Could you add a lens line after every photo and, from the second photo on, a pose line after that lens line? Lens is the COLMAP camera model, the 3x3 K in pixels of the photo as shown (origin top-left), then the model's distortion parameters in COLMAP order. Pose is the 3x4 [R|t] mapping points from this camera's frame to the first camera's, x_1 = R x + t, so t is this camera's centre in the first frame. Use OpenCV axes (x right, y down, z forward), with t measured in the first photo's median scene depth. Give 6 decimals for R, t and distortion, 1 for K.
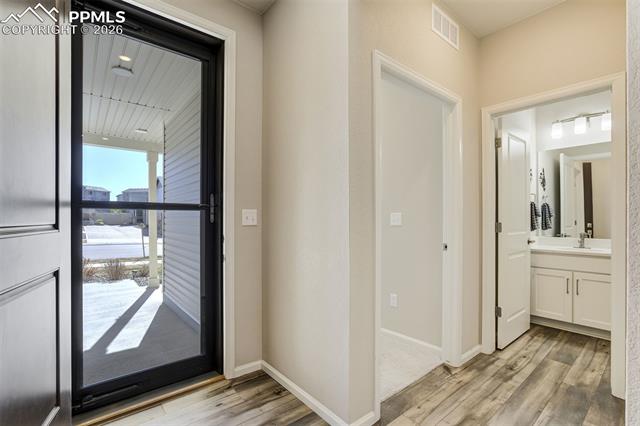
lens RADIAL K [[295.8, 0, 318.6], [0, 295.8, 216.0], [0, 0, 1]] dist [-0.017202, 0.001287]
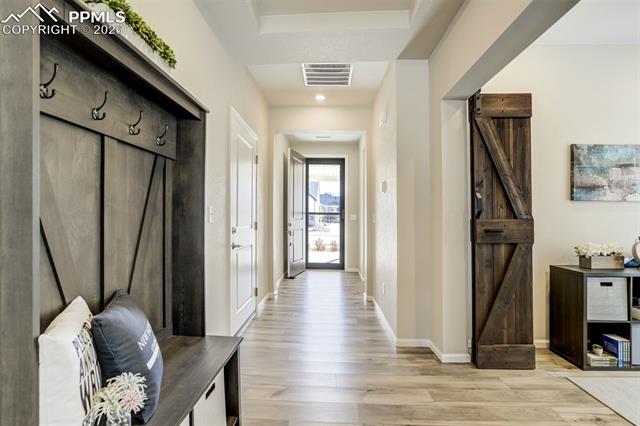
lens RADIAL K [[295.8, 0, 320.3], [0, 295.8, 214.5], [0, 0, 1]] dist [-0.017202, 0.001287]
pose [[0.749500, 0.002786, -0.661999, 1.941784], [-0.010197, 0.999921, -0.007337, 0.003800], [0.661926, 0.012249, 0.749469, -1.862664]]
